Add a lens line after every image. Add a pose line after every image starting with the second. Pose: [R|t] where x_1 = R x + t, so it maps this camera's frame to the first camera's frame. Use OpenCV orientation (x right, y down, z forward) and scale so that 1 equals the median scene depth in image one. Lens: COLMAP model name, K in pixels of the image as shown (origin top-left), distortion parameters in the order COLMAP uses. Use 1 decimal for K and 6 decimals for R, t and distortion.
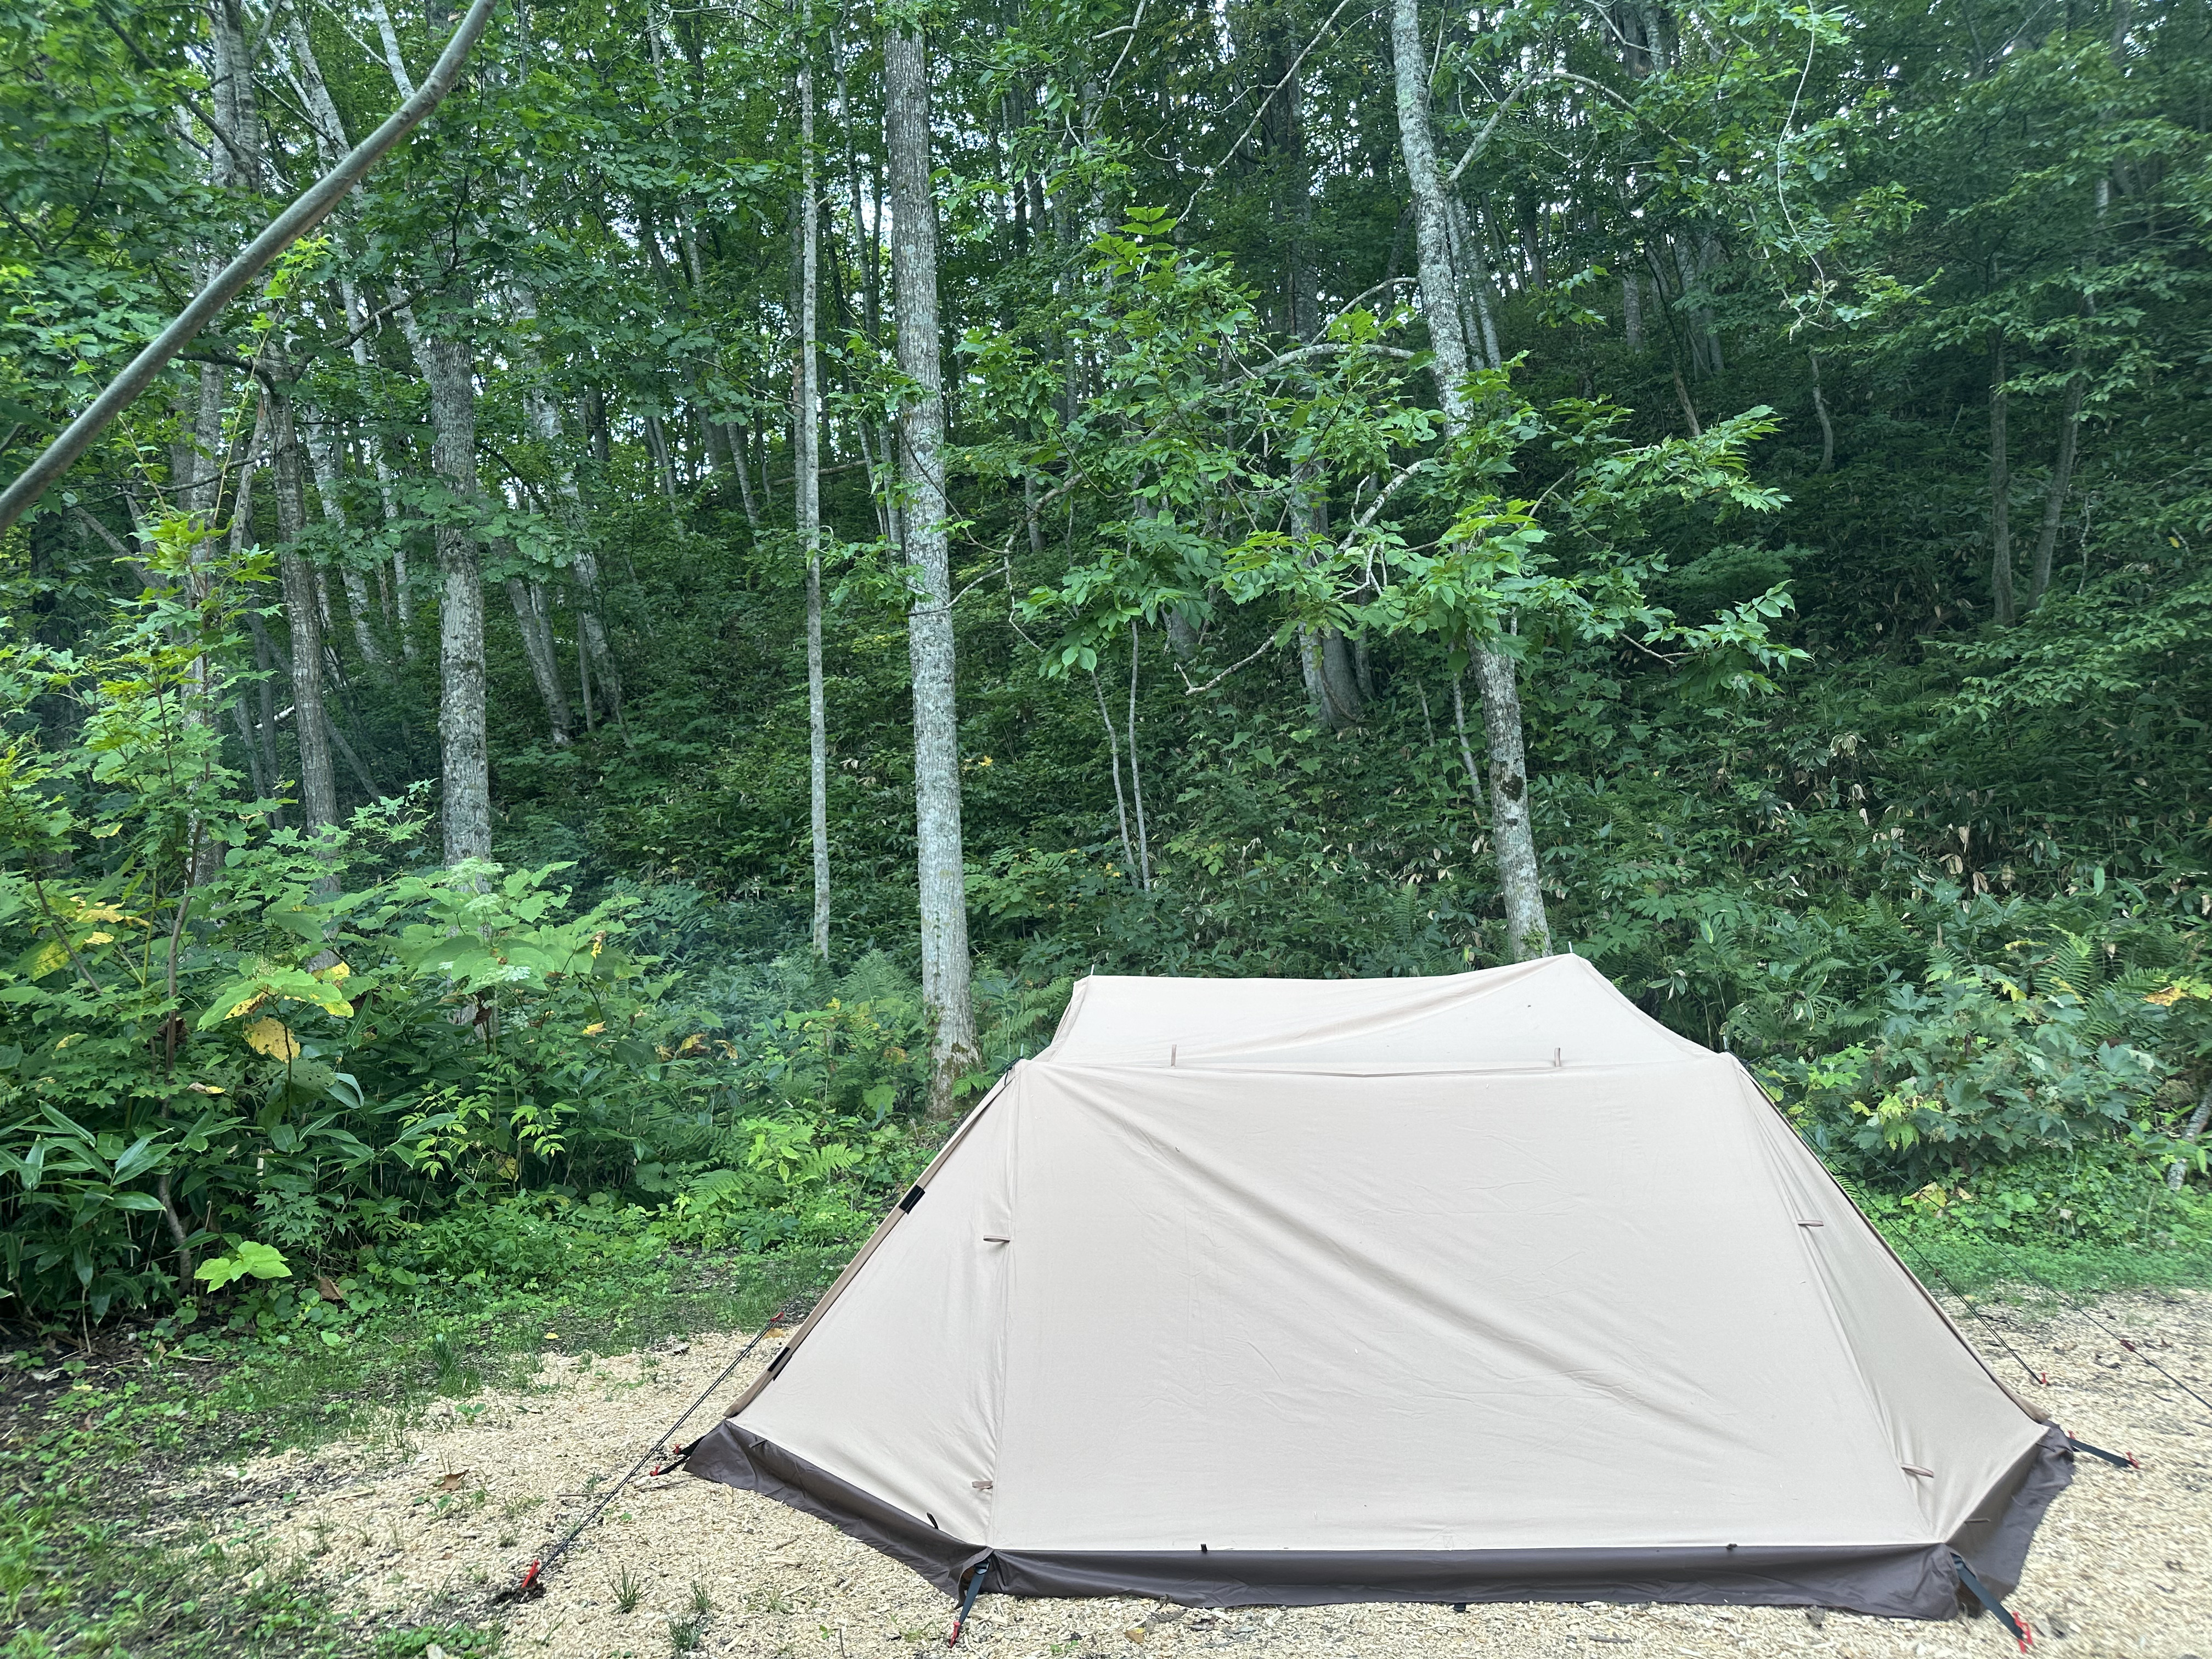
lens RADIAL K [[1536.0, 0, 1095.1], [0, 1536.0, 846.1], [0, 0, 1]] dist [0.028437, -0.019199]
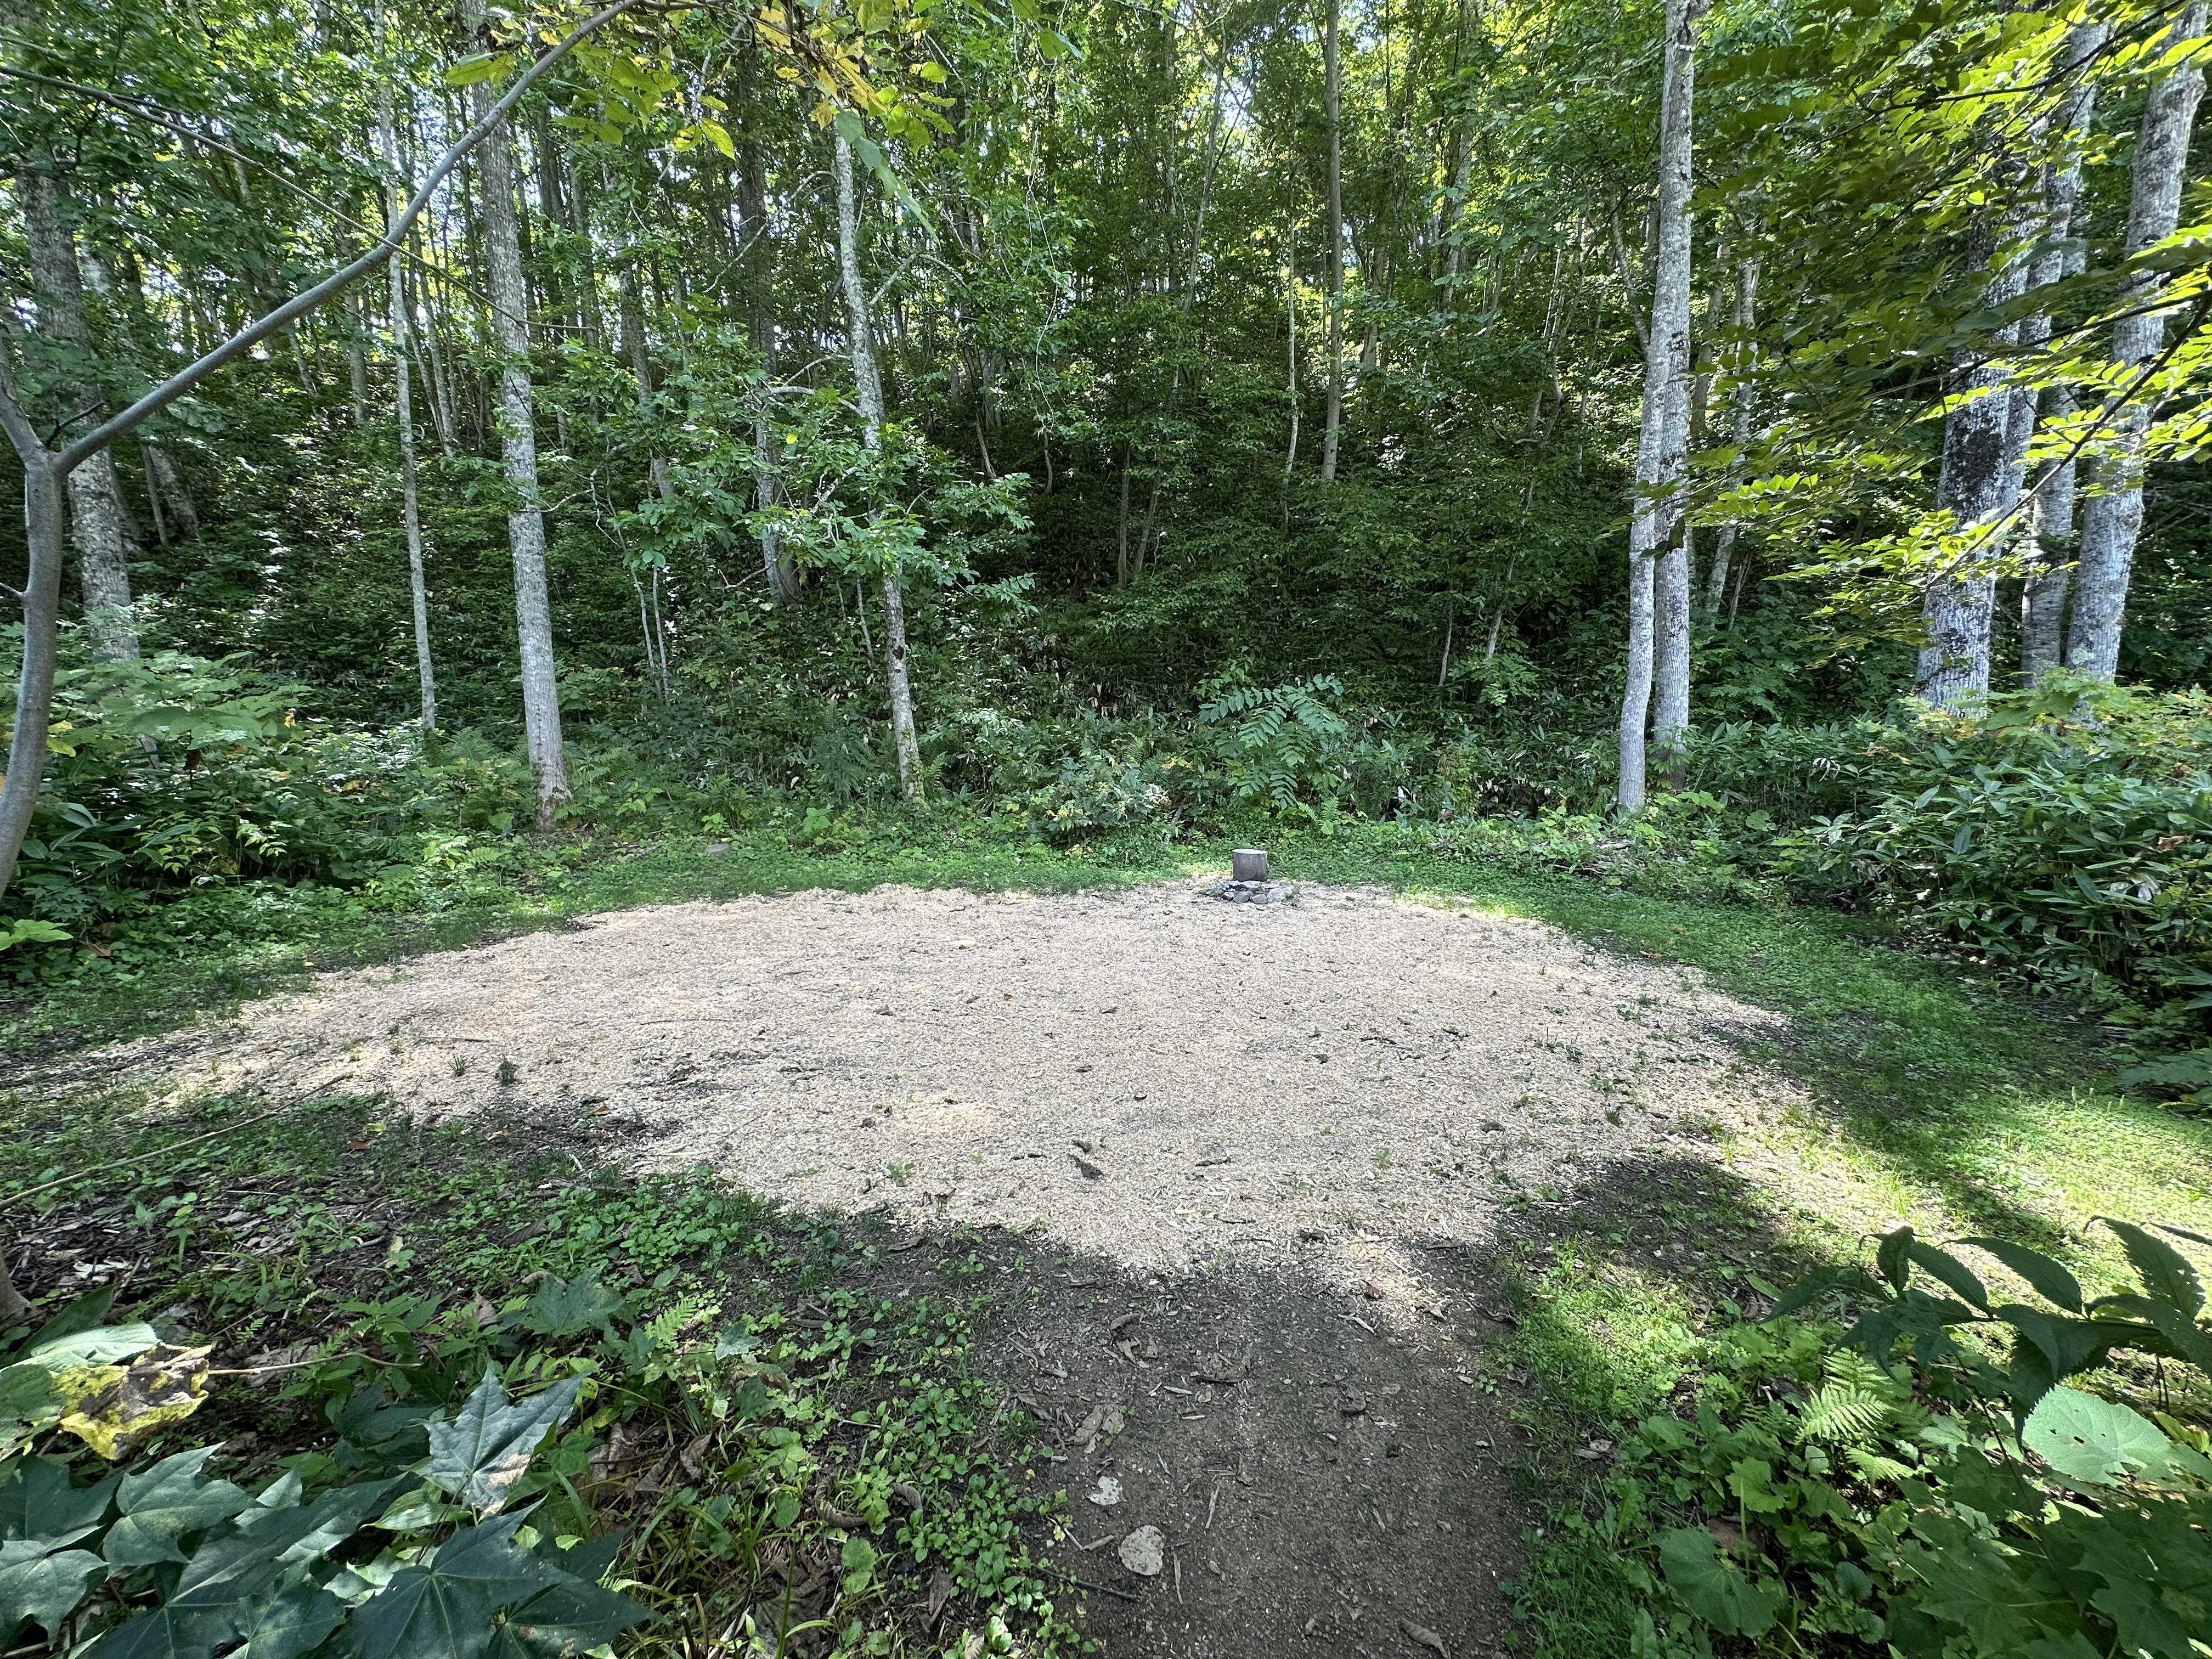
lens RADIAL K [[887.5, 0, 1108.9], [0, 887.5, 834.9], [0, 0, 1]] dist [-0.001578, 0.000078]
pose [[0.864915, -0.027832, 0.501146, -0.056214], [-0.061090, 0.985201, 0.160149, -0.006830], [-0.498186, -0.169130, 0.850415, -0.101699]]
